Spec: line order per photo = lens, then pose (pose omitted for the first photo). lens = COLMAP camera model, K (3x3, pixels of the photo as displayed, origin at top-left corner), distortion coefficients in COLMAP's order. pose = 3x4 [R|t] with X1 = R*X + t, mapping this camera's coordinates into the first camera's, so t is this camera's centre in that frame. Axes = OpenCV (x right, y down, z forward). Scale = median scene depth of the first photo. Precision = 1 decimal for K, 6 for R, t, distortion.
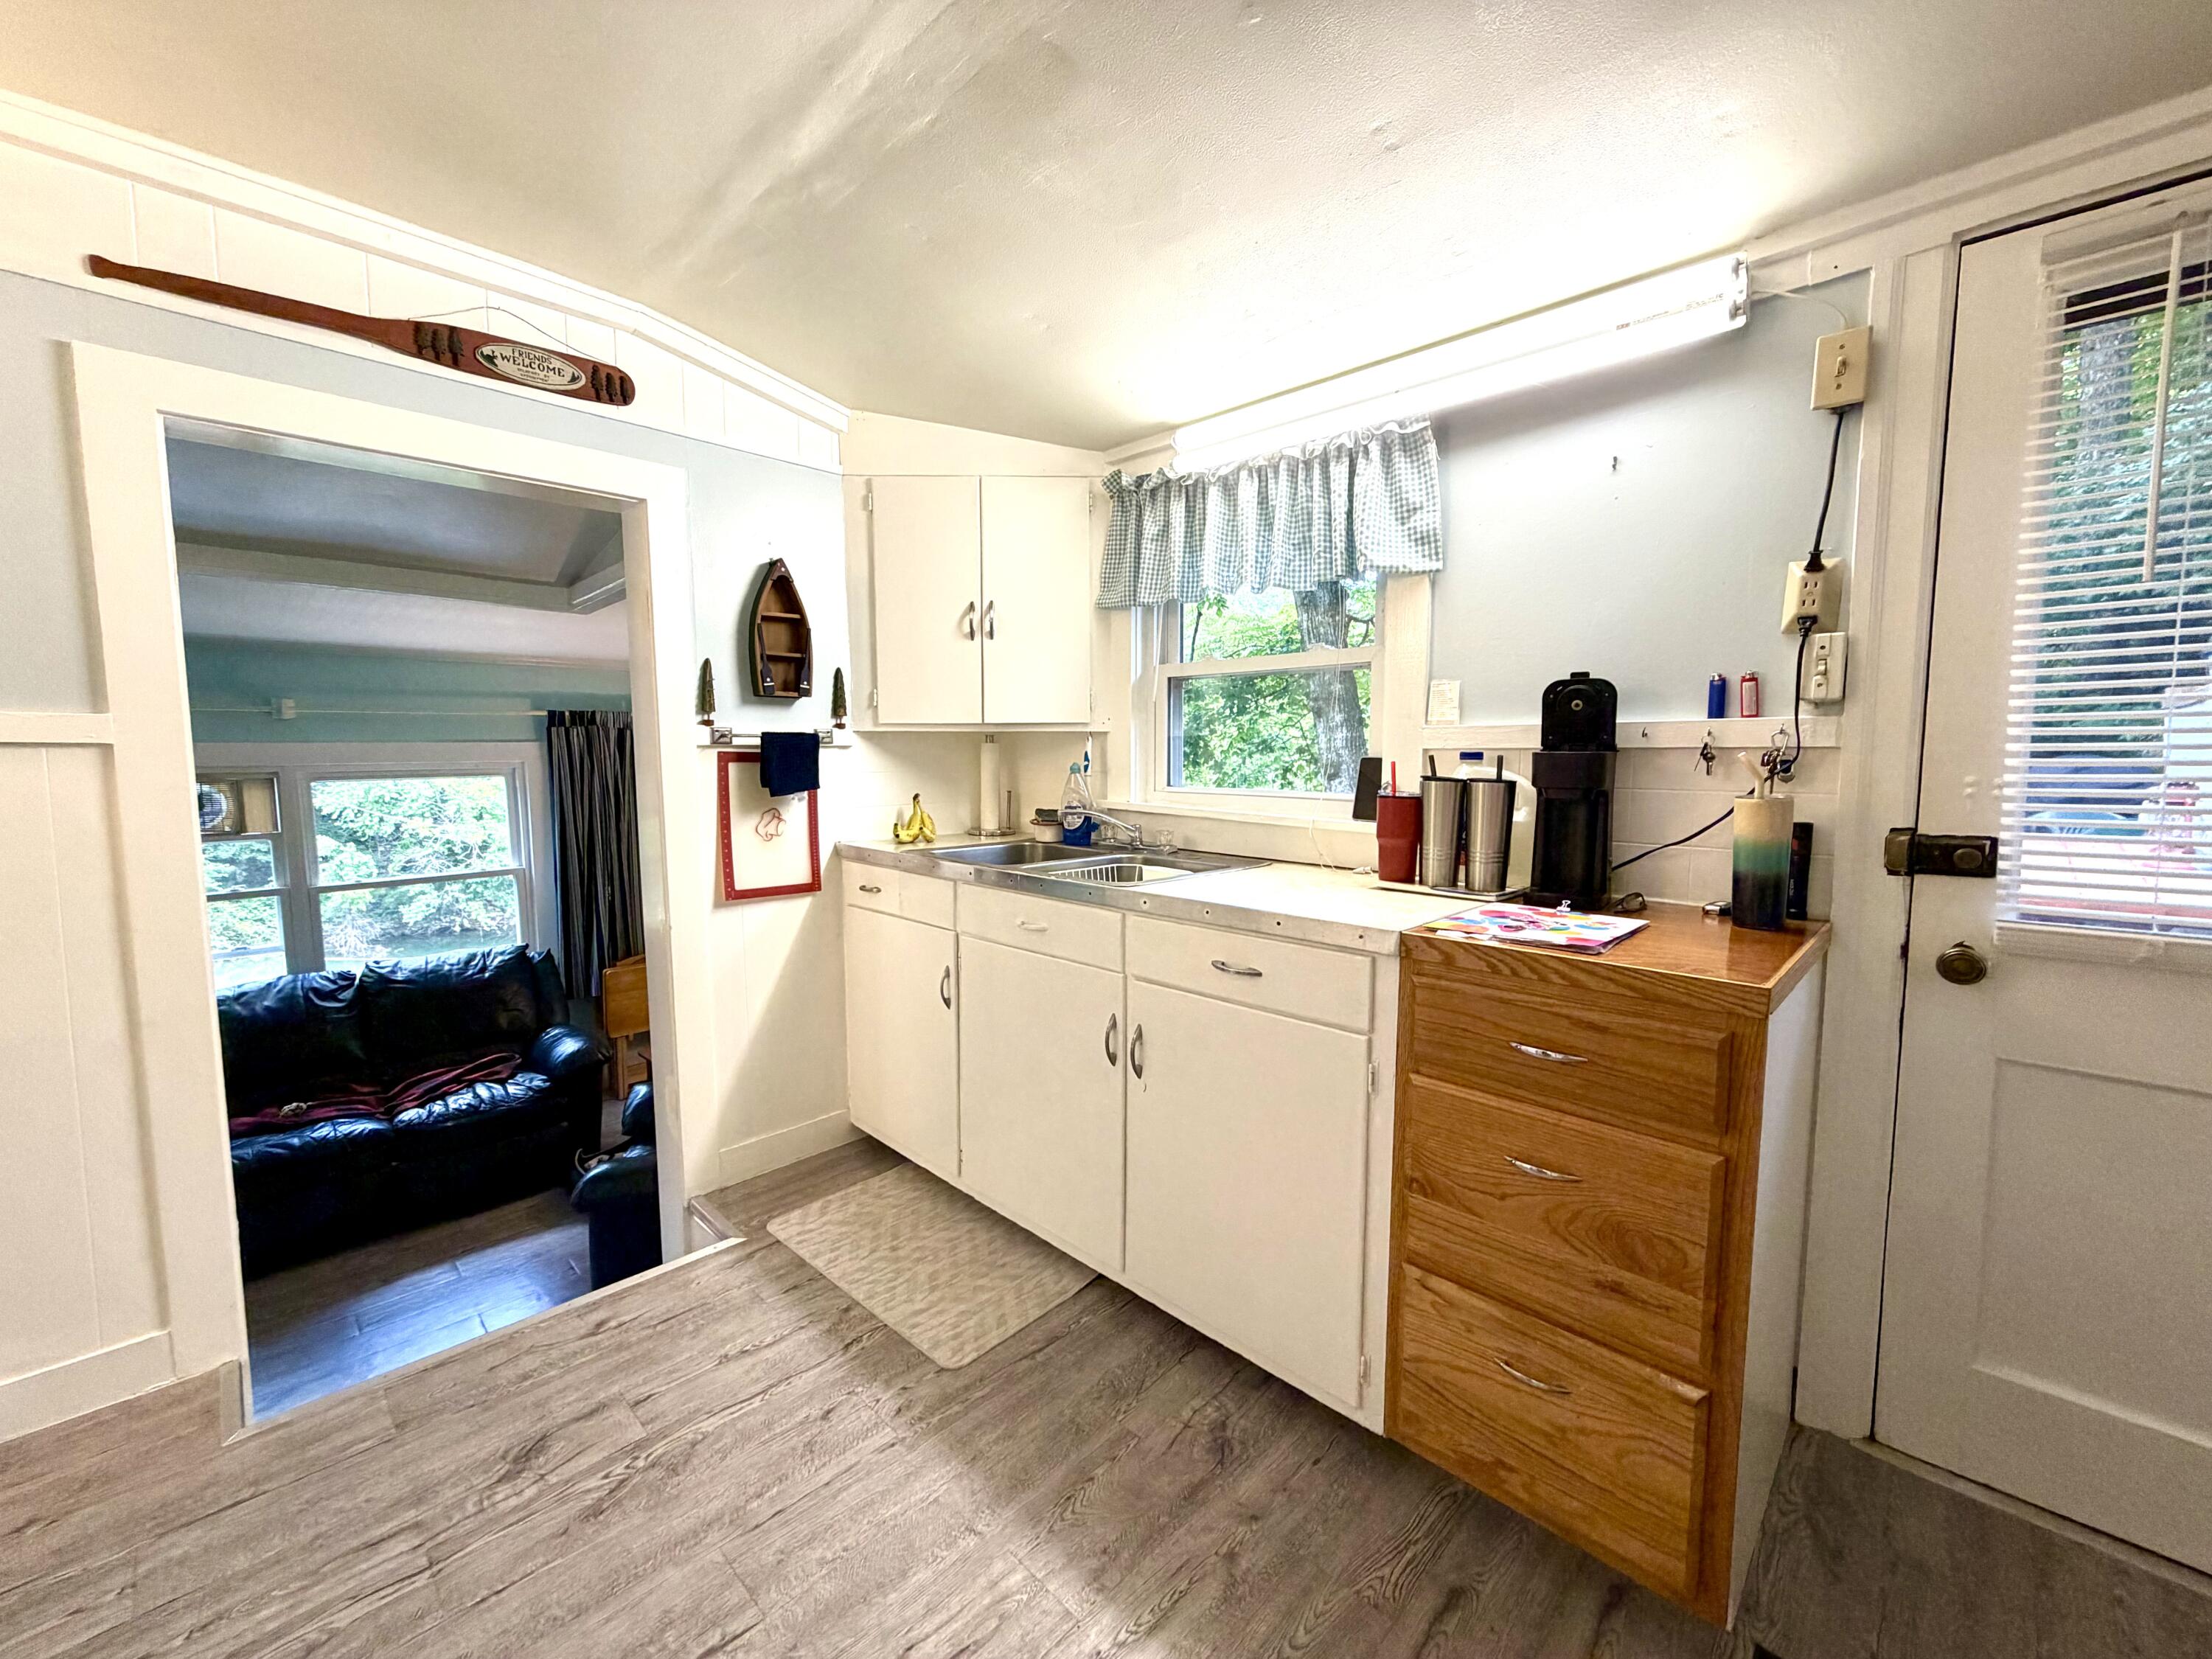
lens RADIAL K [[880.4, 0, 1099.9], [0, 880.4, 828.3], [0, 0, 1]] dist [0.001022, -0.000058]
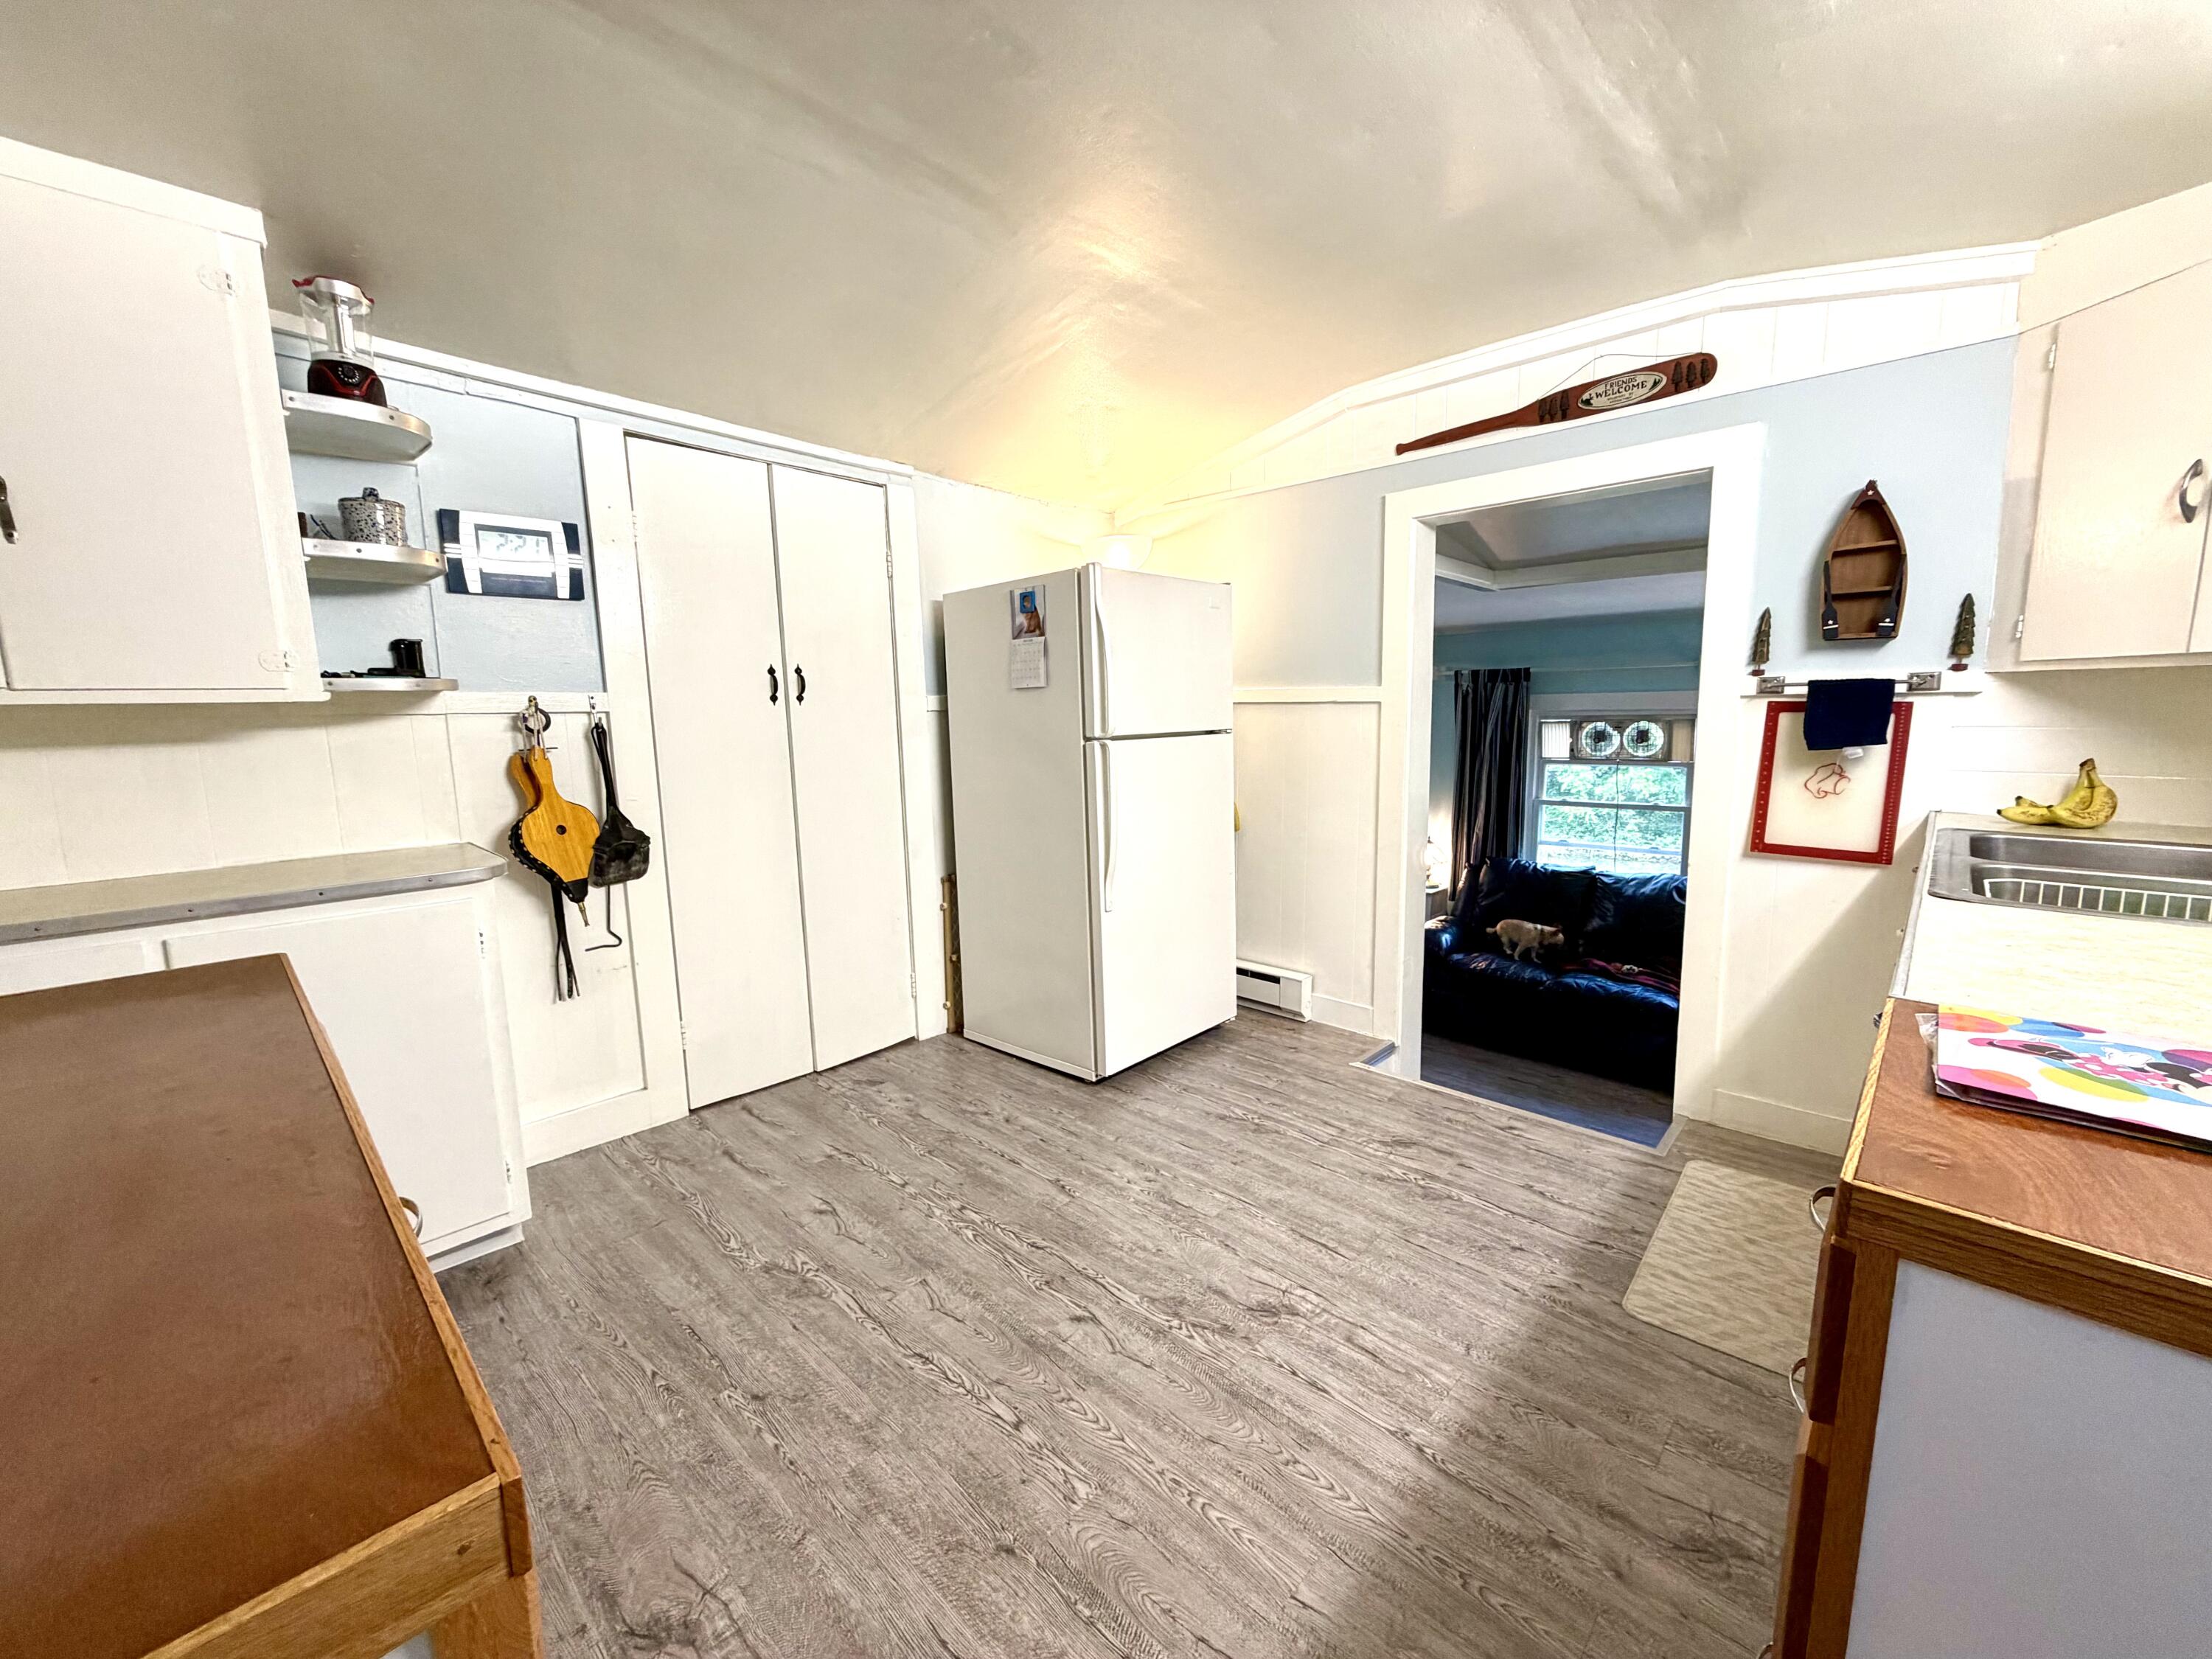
lens RADIAL K [[880.4, 0, 1099.9], [0, 880.4, 828.3], [0, 0, 1]] dist [0.001022, -0.000058]
pose [[0.016652, 0.140532, -0.989936, 0.669235], [-0.070114, 0.987800, 0.139049, -0.037763], [0.997400, 0.067093, 0.026302, 0.282421]]
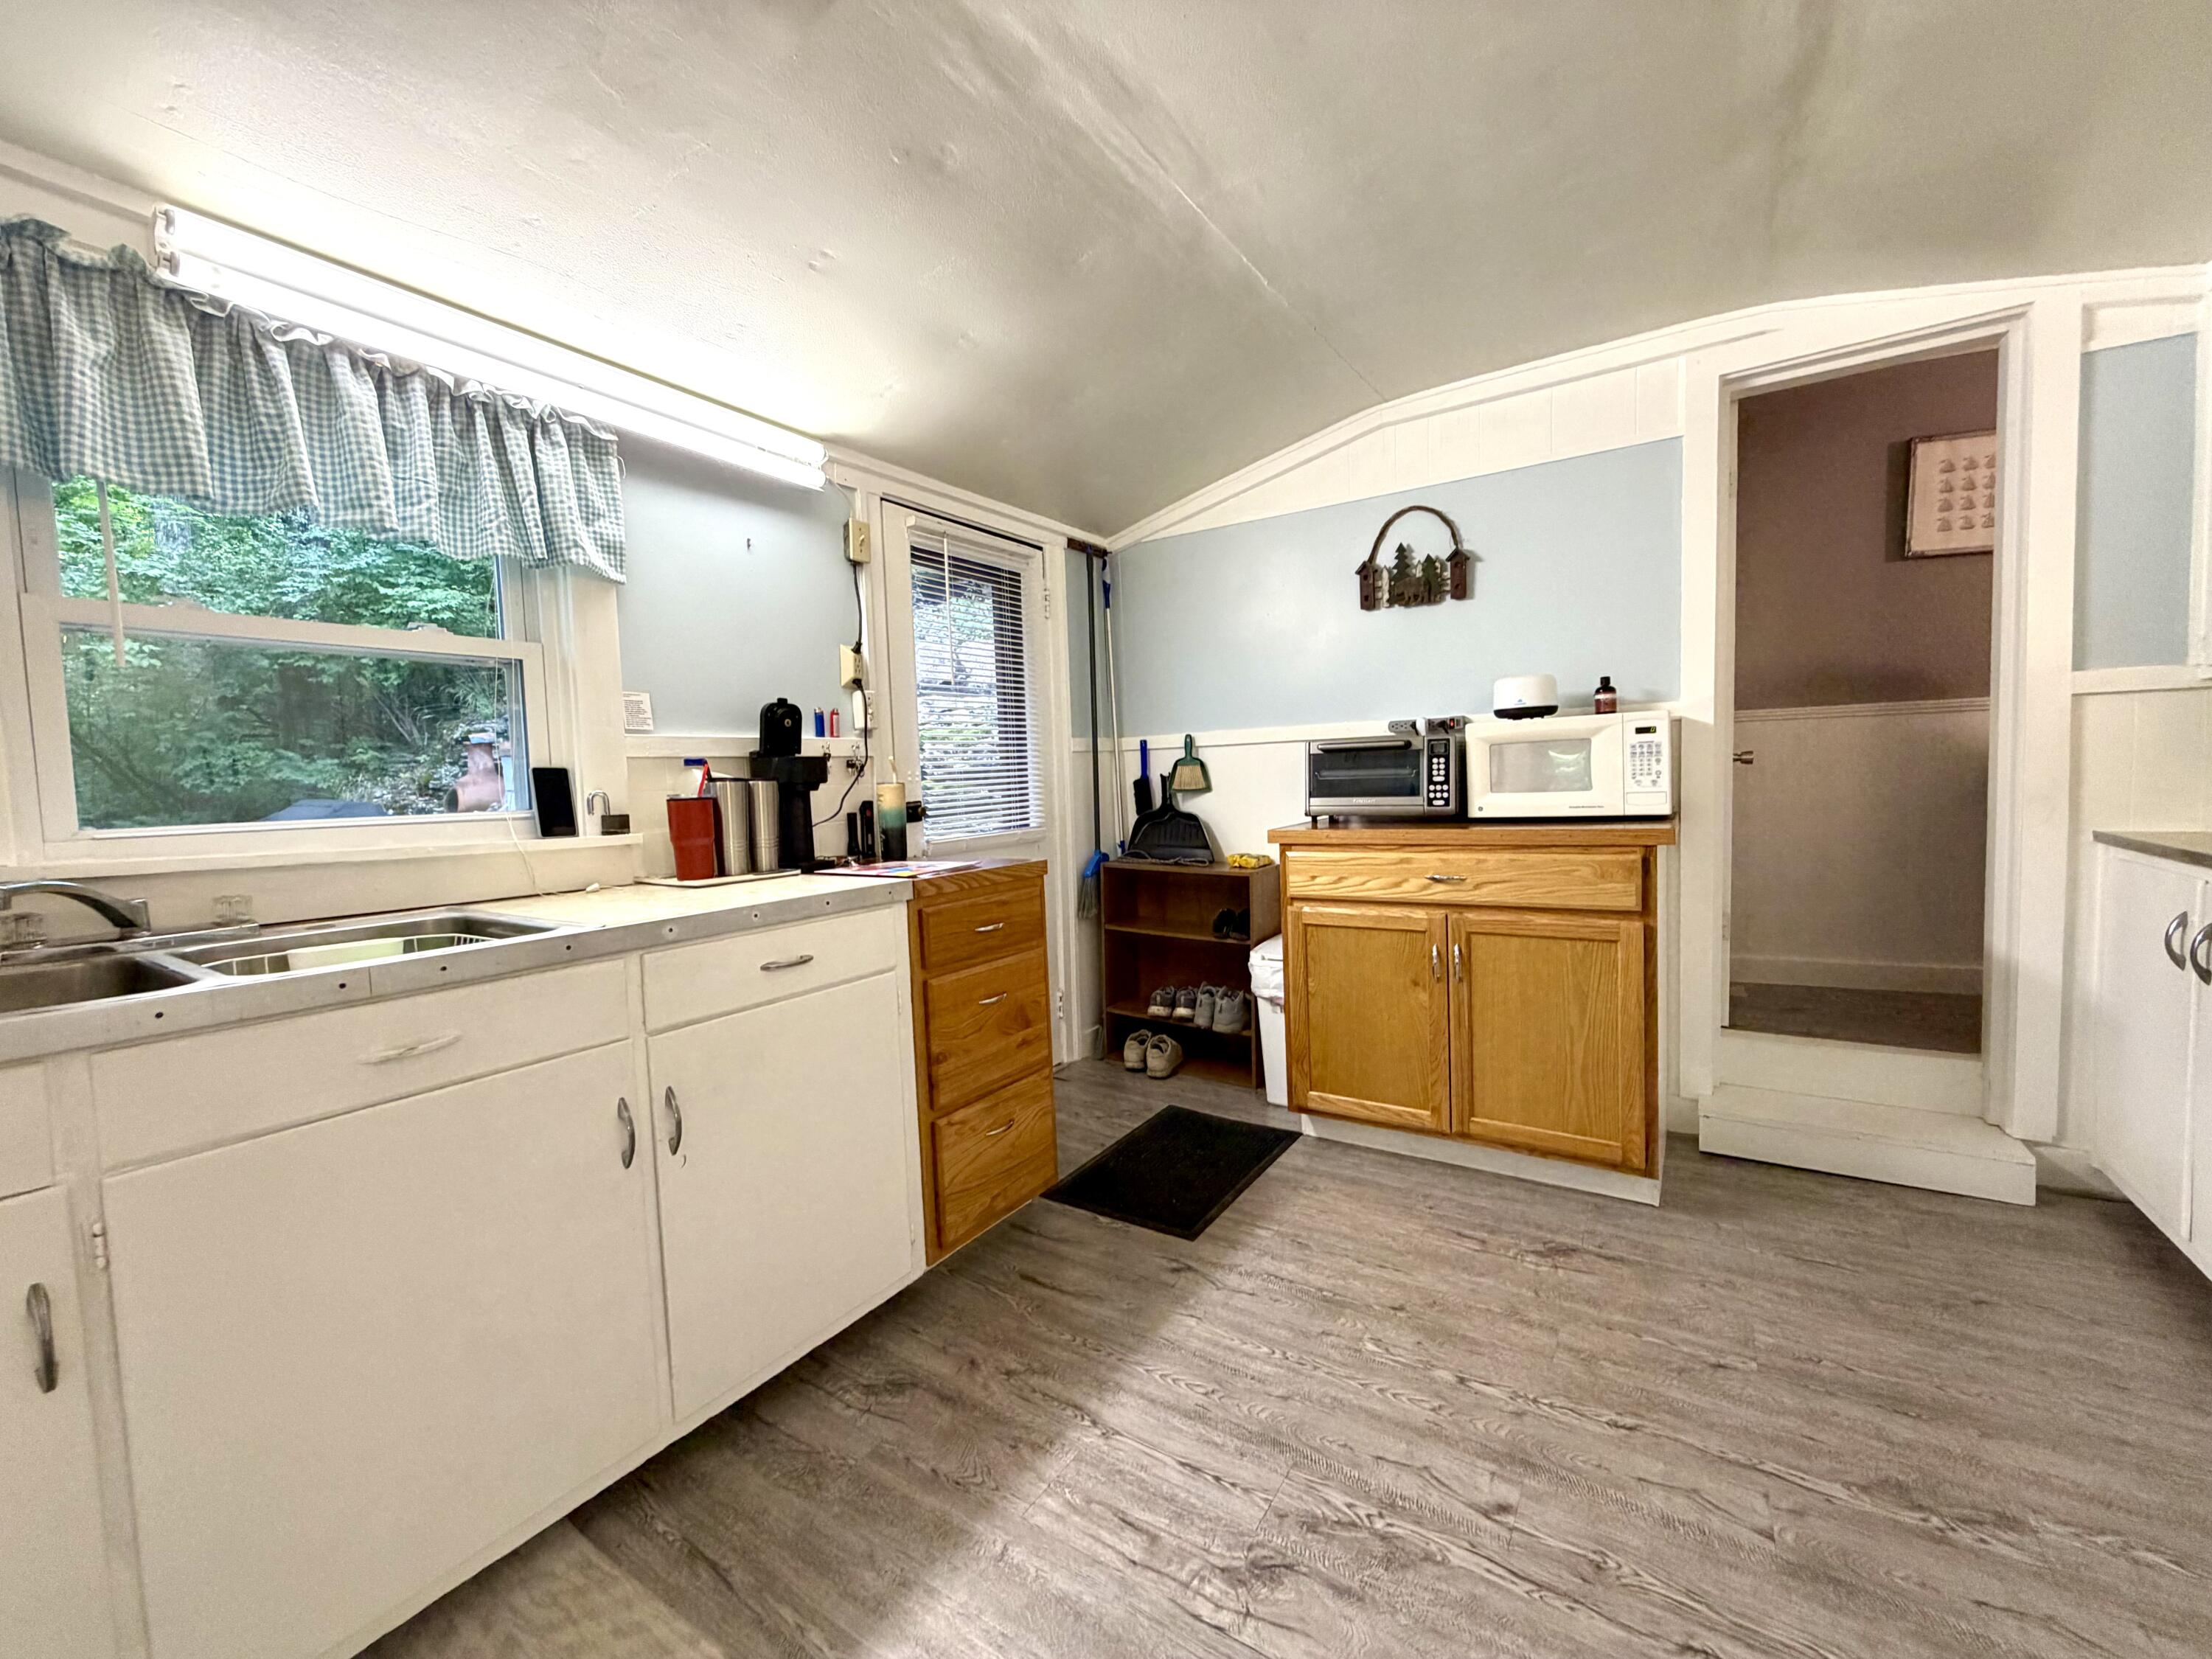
lens RADIAL K [[880.4, 0, 1099.9], [0, 880.4, 828.3], [0, 0, 1]] dist [0.001022, -0.000058]
pose [[-0.186872, -0.047644, 0.981228, -0.728731], [0.119783, 0.990266, 0.070896, -0.016456], [-0.975054, 0.130783, -0.179346, 0.671460]]
